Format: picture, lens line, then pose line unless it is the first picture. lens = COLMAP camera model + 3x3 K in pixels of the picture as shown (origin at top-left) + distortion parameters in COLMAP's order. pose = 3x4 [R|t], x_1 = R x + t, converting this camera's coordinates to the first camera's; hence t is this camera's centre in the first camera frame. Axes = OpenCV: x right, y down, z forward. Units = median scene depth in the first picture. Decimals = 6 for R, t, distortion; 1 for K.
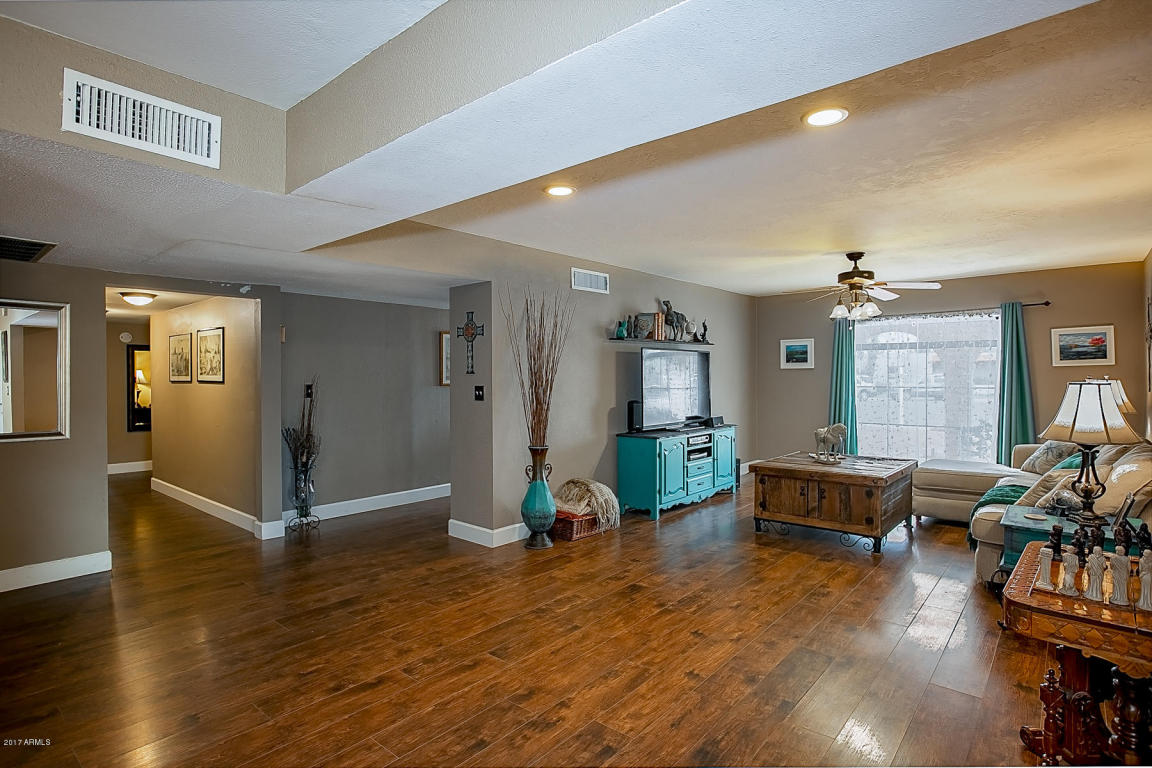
lens RADIAL K [[590.1, 0, 576.0], [0, 590.1, 384.0], [0, 0, 1]] dist [0.000349, 0.000065]
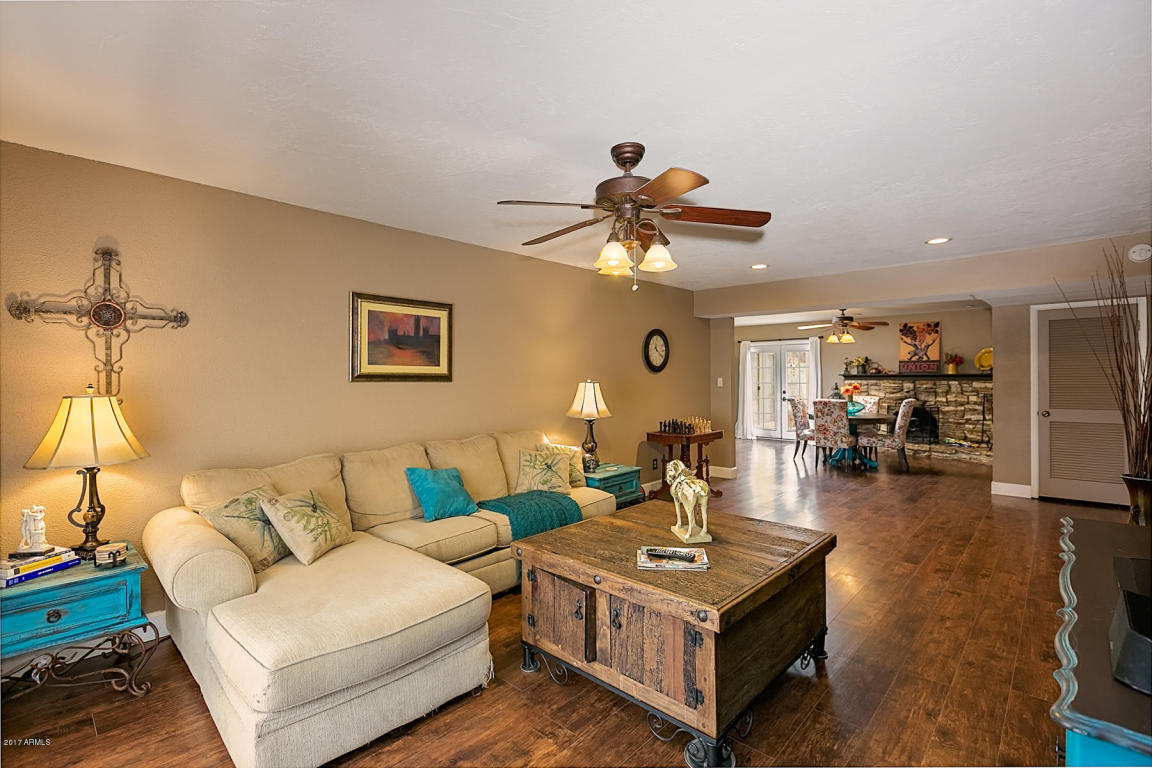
lens RADIAL K [[526.8, 0, 574.7], [0, 526.8, 379.0], [0, 0, 1]] dist [0.001418, -0.014655]
pose [[-0.998488, 0.007265, 0.054486, 0.662888], [0.007474, 0.999965, 0.003638, -0.012418], [-0.054458, 0.004040, -0.998508, 1.967279]]
